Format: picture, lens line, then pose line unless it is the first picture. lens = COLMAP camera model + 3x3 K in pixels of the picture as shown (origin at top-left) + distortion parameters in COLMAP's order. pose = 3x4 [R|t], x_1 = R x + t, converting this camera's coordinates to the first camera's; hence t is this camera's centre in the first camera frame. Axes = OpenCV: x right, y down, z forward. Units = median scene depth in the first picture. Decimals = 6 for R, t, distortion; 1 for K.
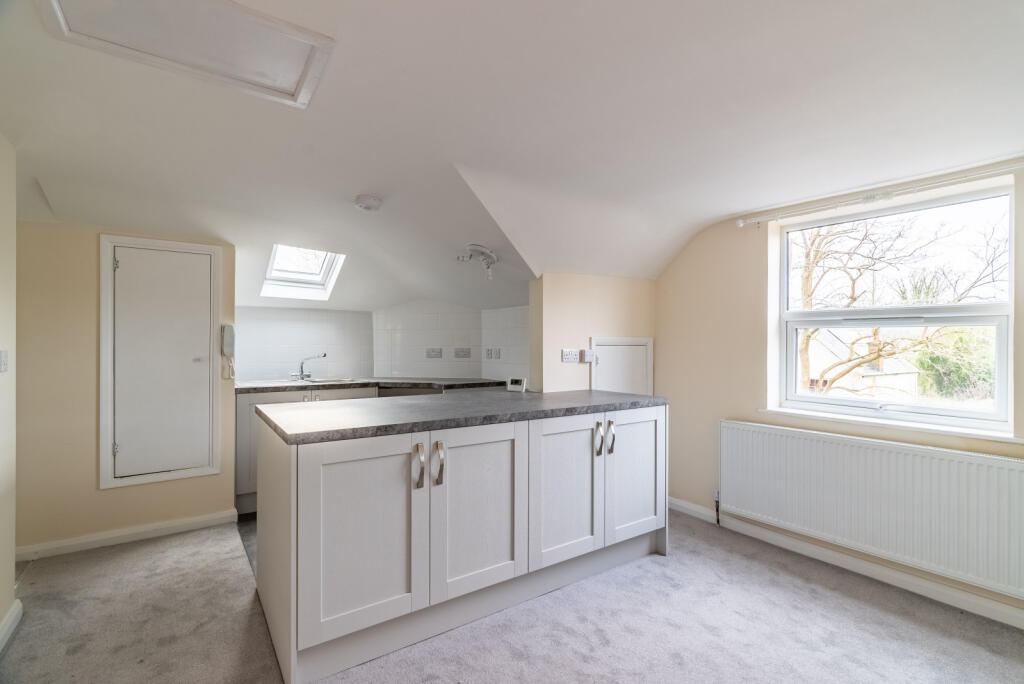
lens RADIAL K [[472.8, 0, 512.0], [0, 472.8, 342.0], [0, 0, 1]] dist [-0.004705, 0.000472]
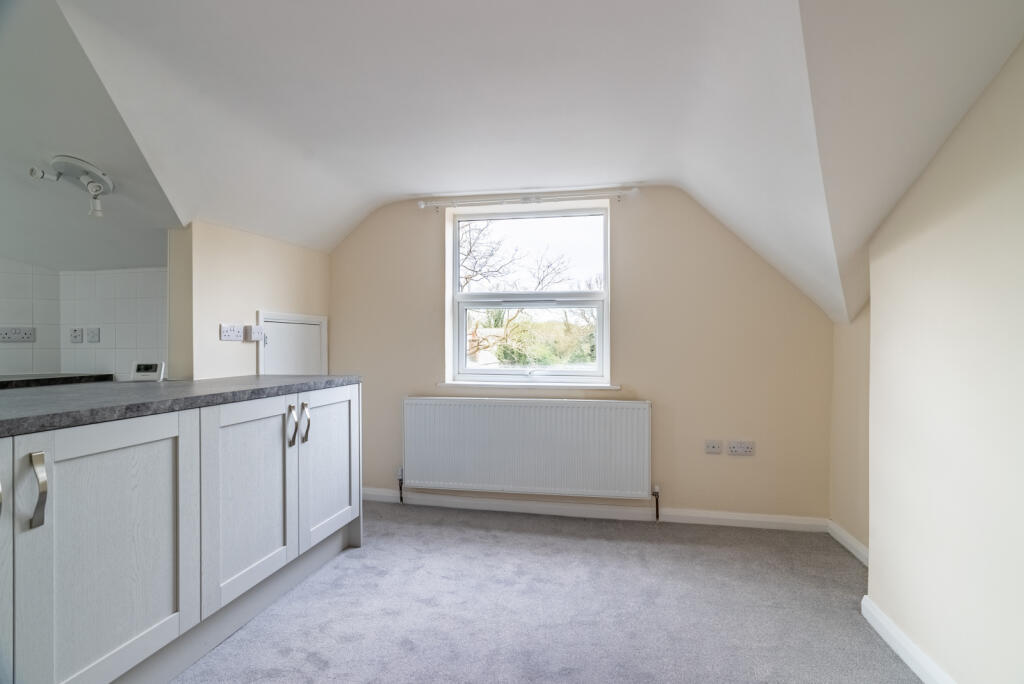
lens RADIAL K [[472.8, 0, 512.0], [0, 472.8, 342.0], [0, 0, 1]] dist [-0.004705, 0.000472]
pose [[0.727271, -0.001249, 0.686349, -0.098432], [0.001700, 0.999999, 0.000019, 0.058914], [-0.686348, 0.001153, 0.727272, 0.139384]]
